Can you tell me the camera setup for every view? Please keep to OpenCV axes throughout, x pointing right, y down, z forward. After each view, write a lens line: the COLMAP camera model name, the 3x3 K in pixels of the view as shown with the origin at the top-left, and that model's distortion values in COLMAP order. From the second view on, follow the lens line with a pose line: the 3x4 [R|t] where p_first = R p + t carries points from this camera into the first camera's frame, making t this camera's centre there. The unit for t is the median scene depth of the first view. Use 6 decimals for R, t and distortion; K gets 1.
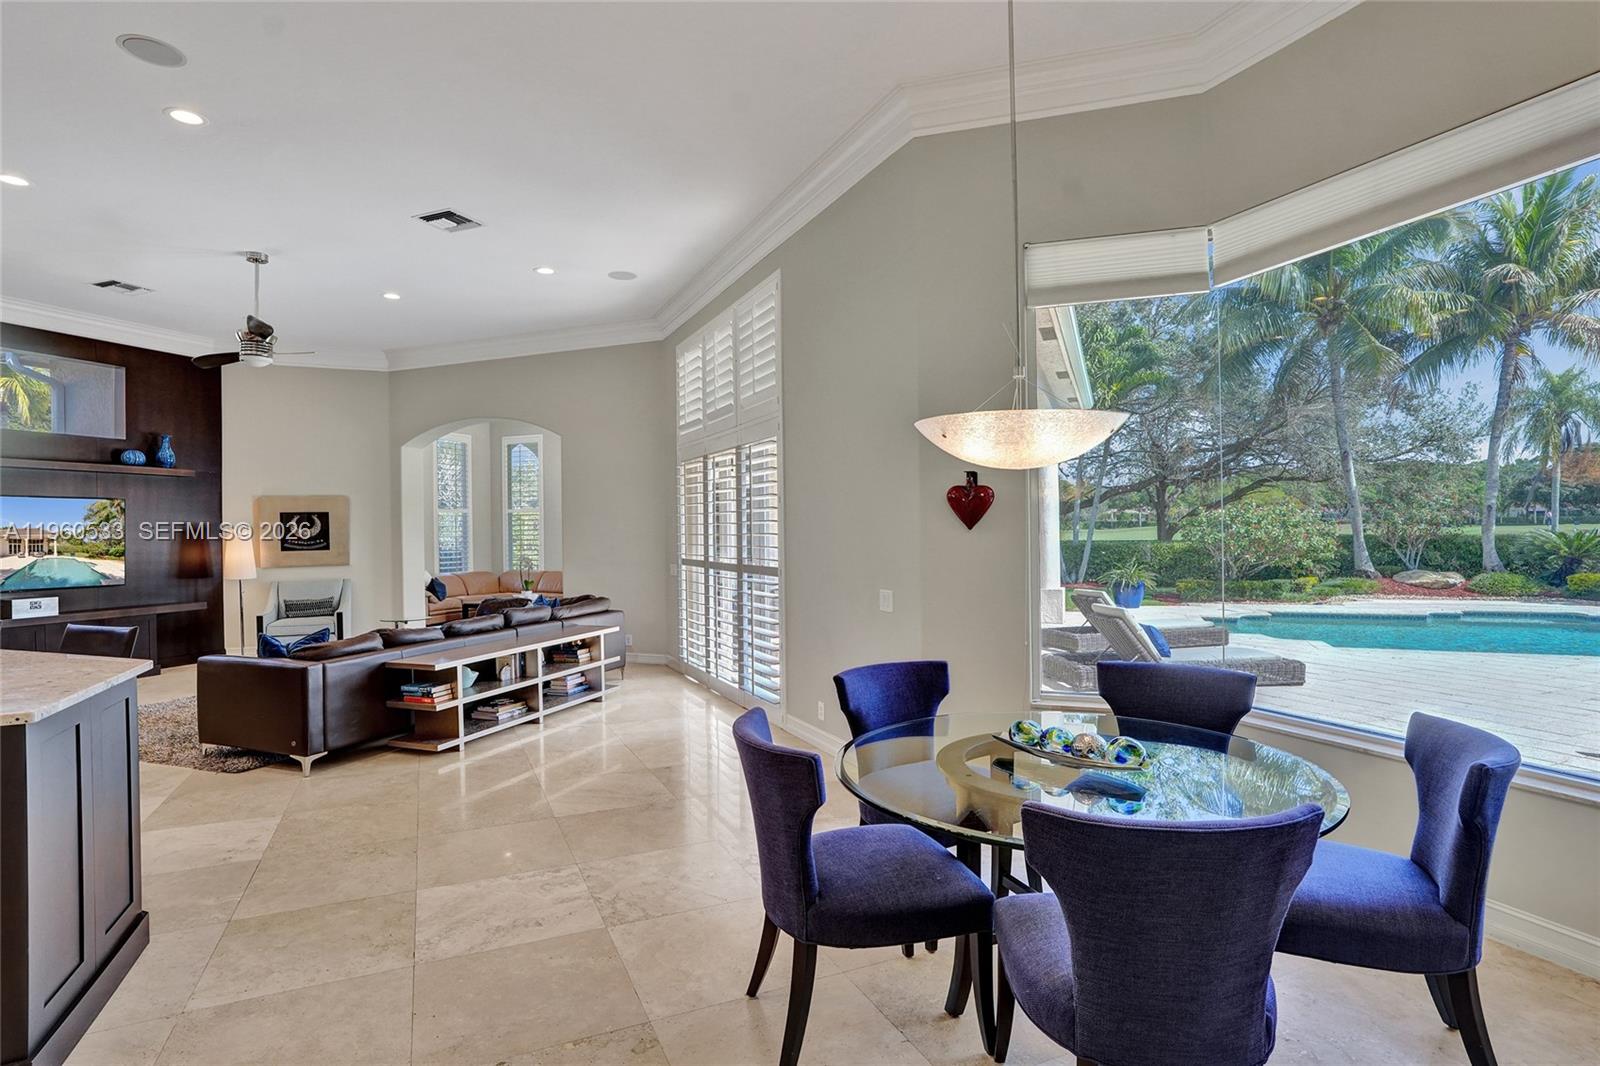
lens RADIAL K [[824.7, 0, 806.7], [0, 824.7, 536.1], [0, 0, 1]] dist [-0.061770, 0.020396]
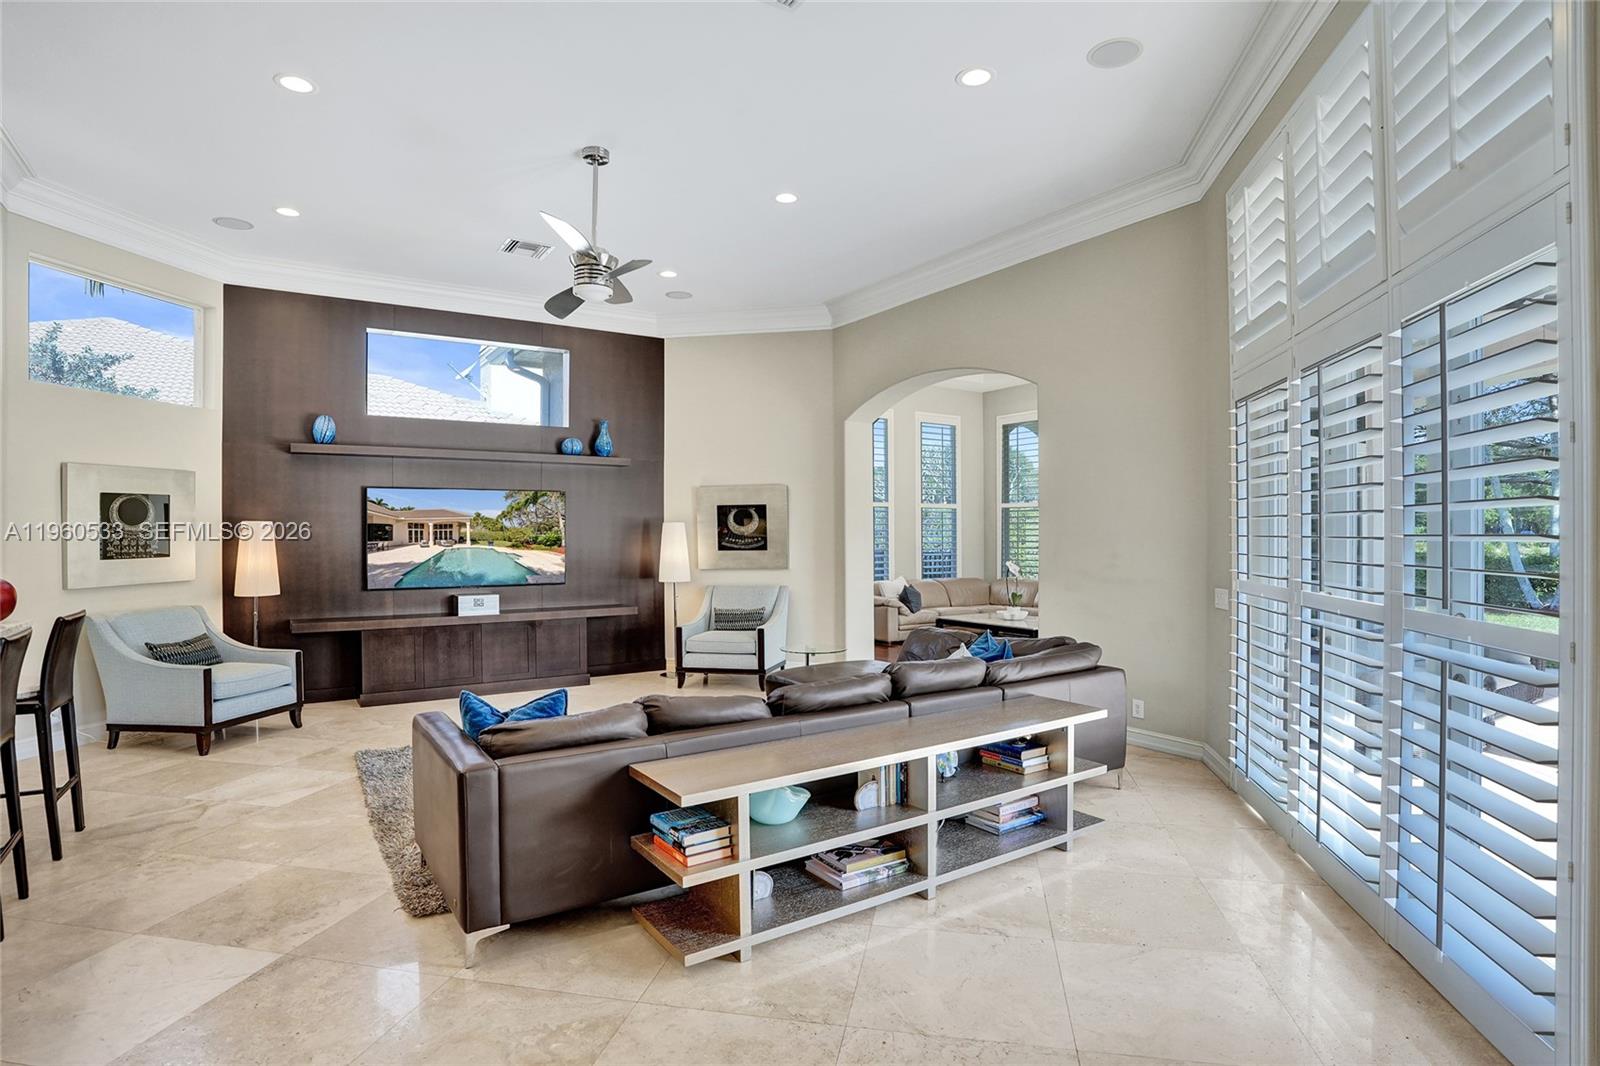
lens RADIAL K [[824.7, 0, 799.7], [0, 824.7, 533.8], [0, 0, 1]] dist [-0.061770, 0.020396]
pose [[0.802571, 0.008448, -0.596497, -0.077205], [-0.010388, 0.999946, 0.000185, -0.000399], [0.596467, 0.006048, 0.802615, 0.468981]]
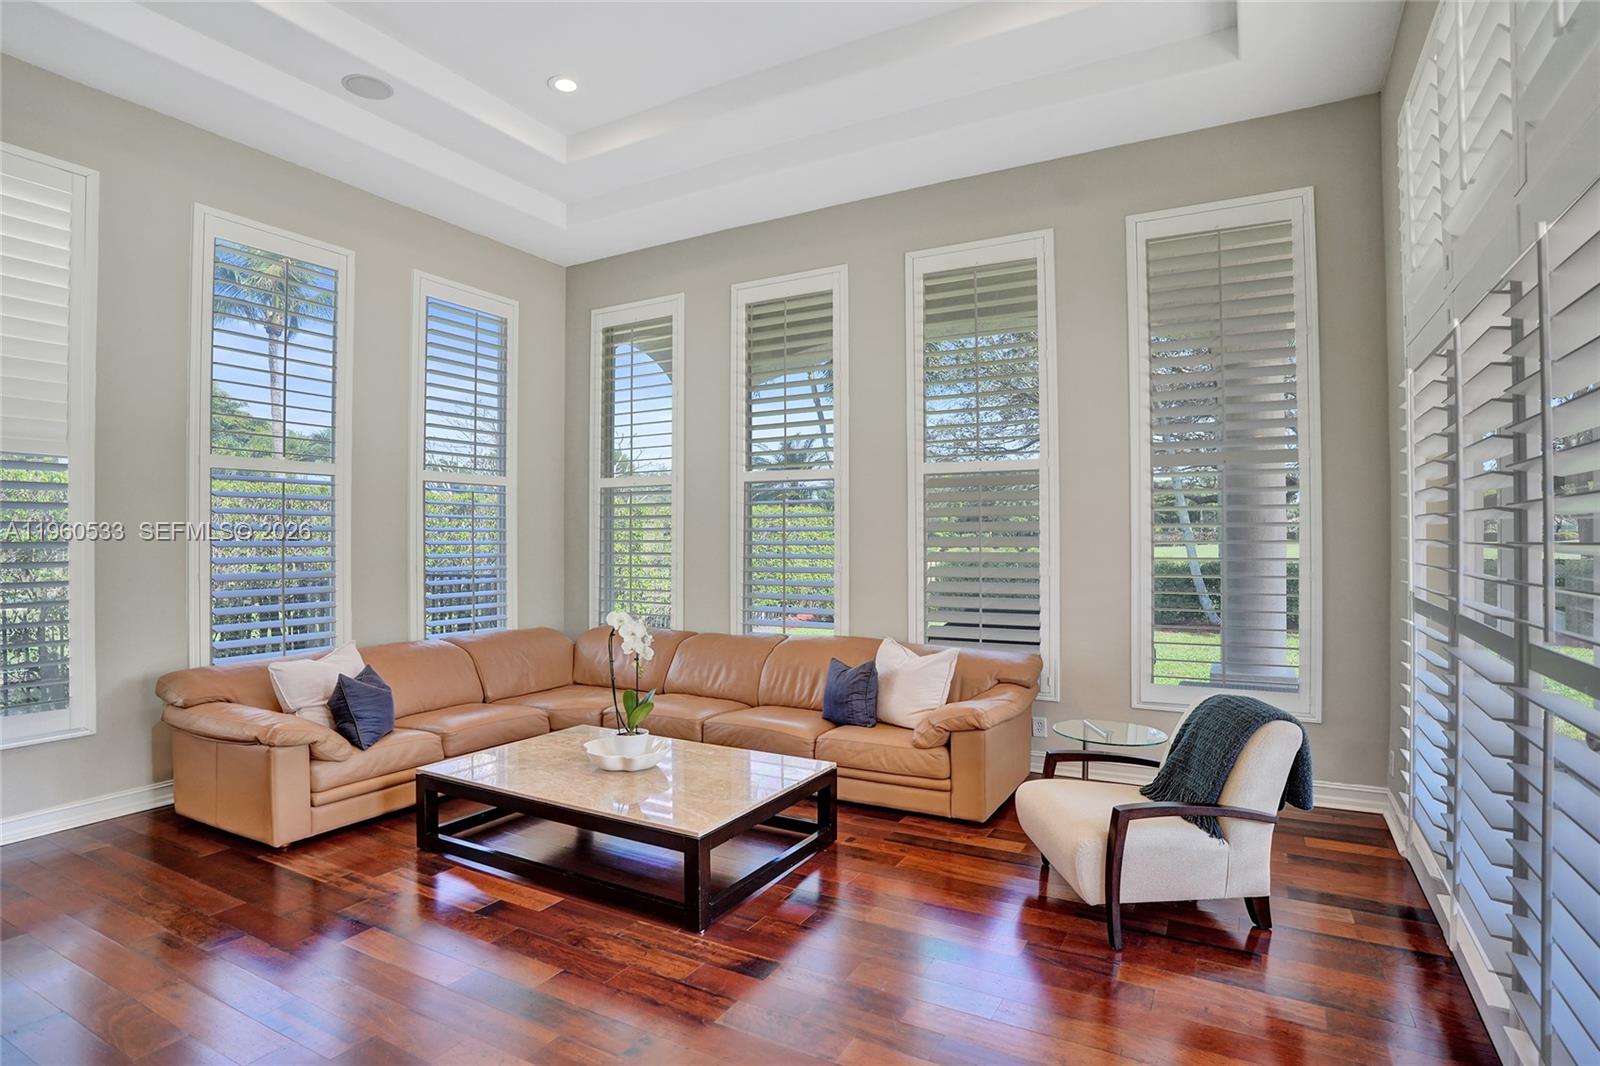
lens RADIAL K [[824.7, 0, 798.7], [0, 824.7, 536.4], [0, 0, 1]] dist [-0.061770, 0.020396]
pose [[0.989681, 0.008844, -0.143015, -0.454247], [-0.012019, 0.999700, -0.021352, 0.010212], [0.142784, 0.022850, 0.989490, 1.325294]]
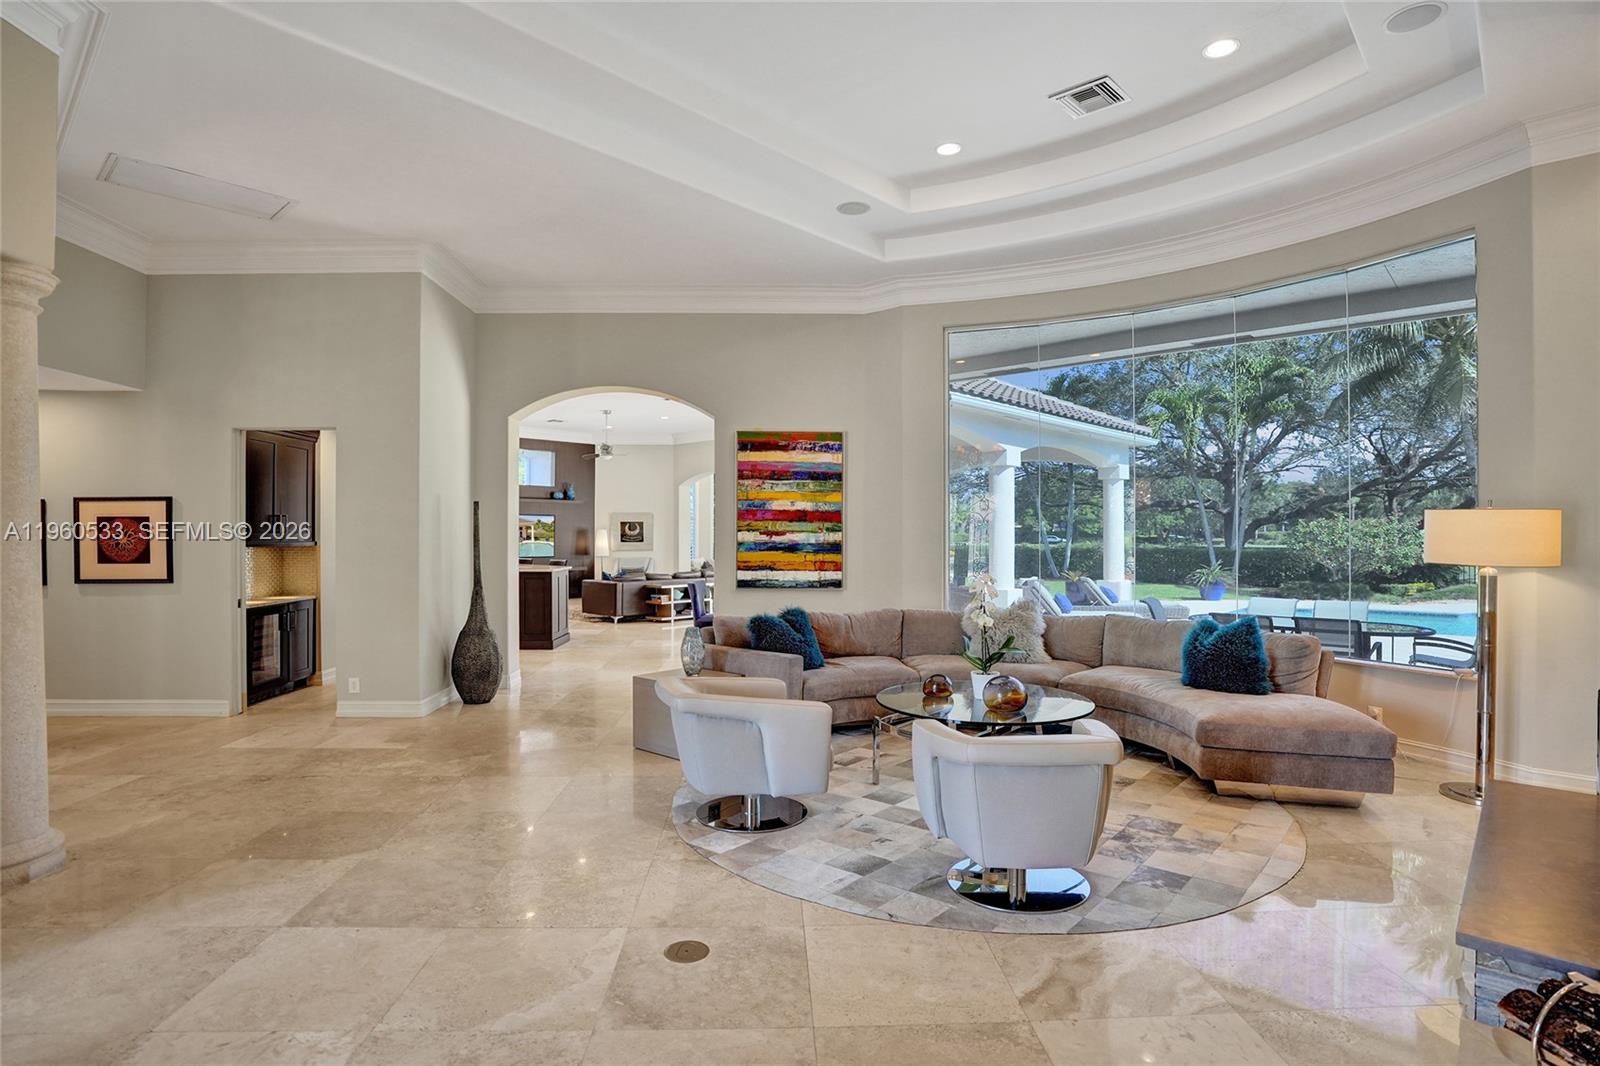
lens RADIAL K [[824.7, 0, 800.5], [0, 824.7, 521.5], [0, 0, 1]] dist [-0.061770, 0.020396]
pose [[0.922992, 0.005667, -0.384776, 0.670077], [-0.014142, 0.999716, -0.019197, 0.001419], [0.384558, 0.023160, 0.922810, -0.869069]]
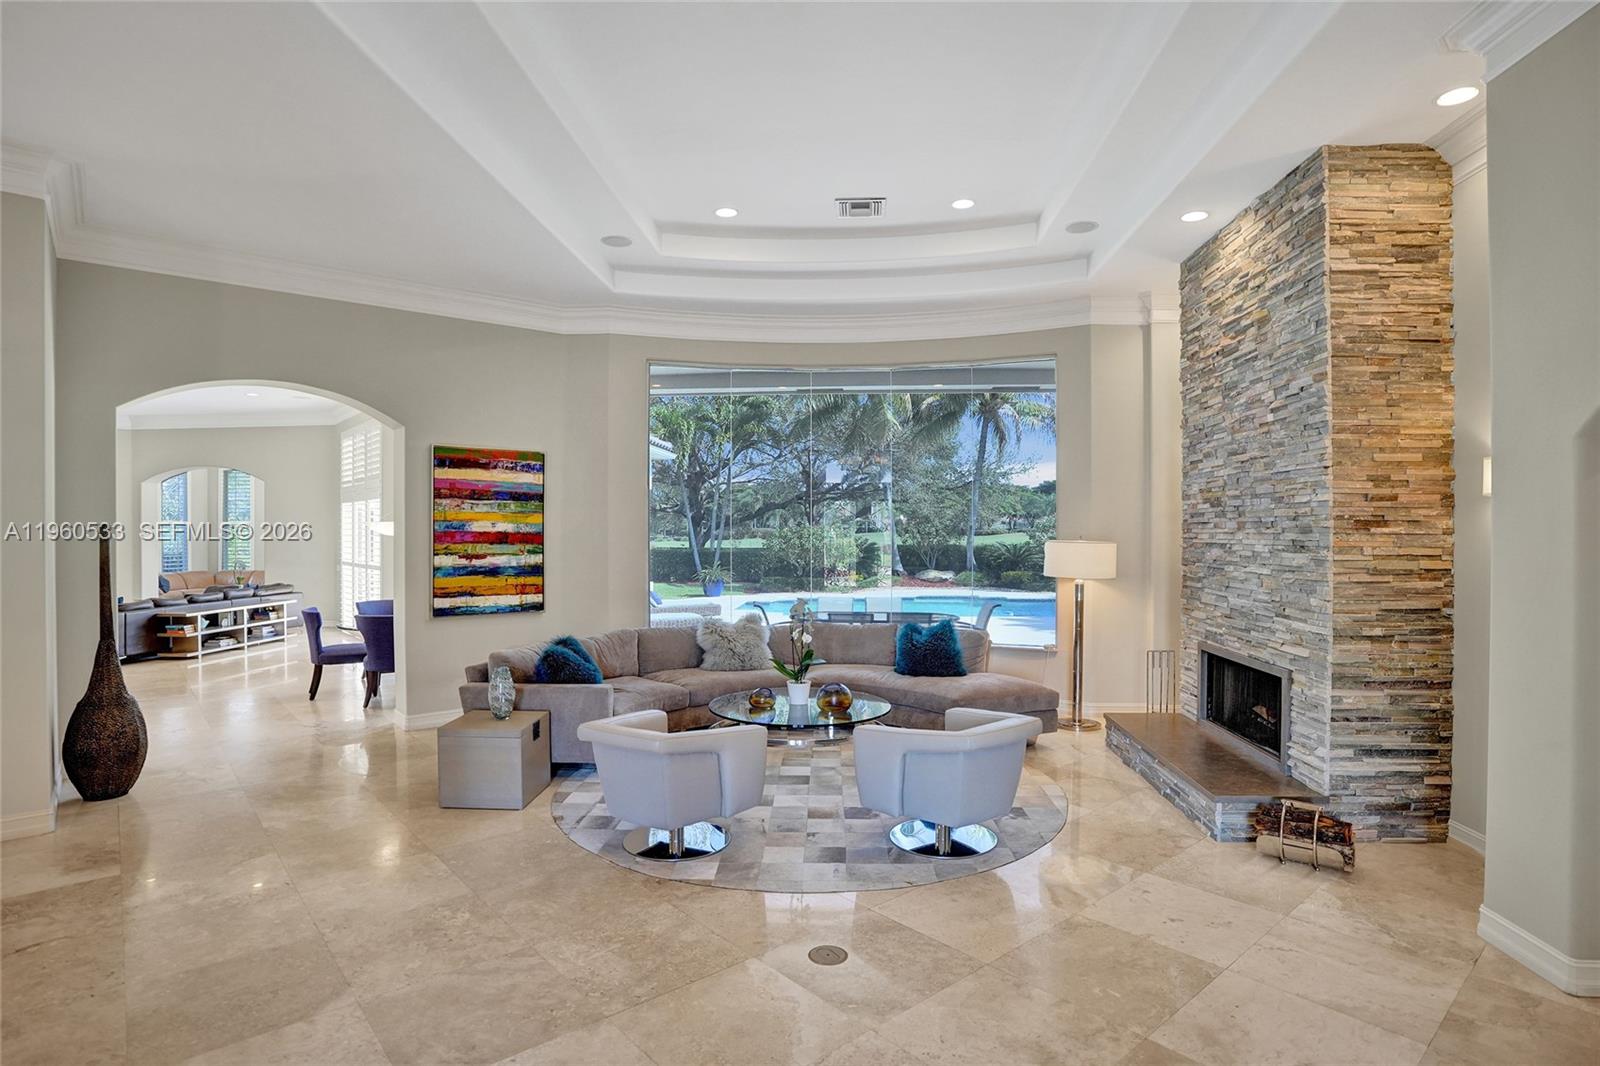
lens RADIAL K [[824.7, 0, 789.4], [0, 824.7, 526.7], [0, 0, 1]] dist [-0.061770, 0.020396]
pose [[0.964222, 0.011107, 0.264864, 0.331402], [-0.007315, 0.999856, -0.015300, -0.027426], [-0.264995, 0.012815, 0.964164, -0.953841]]
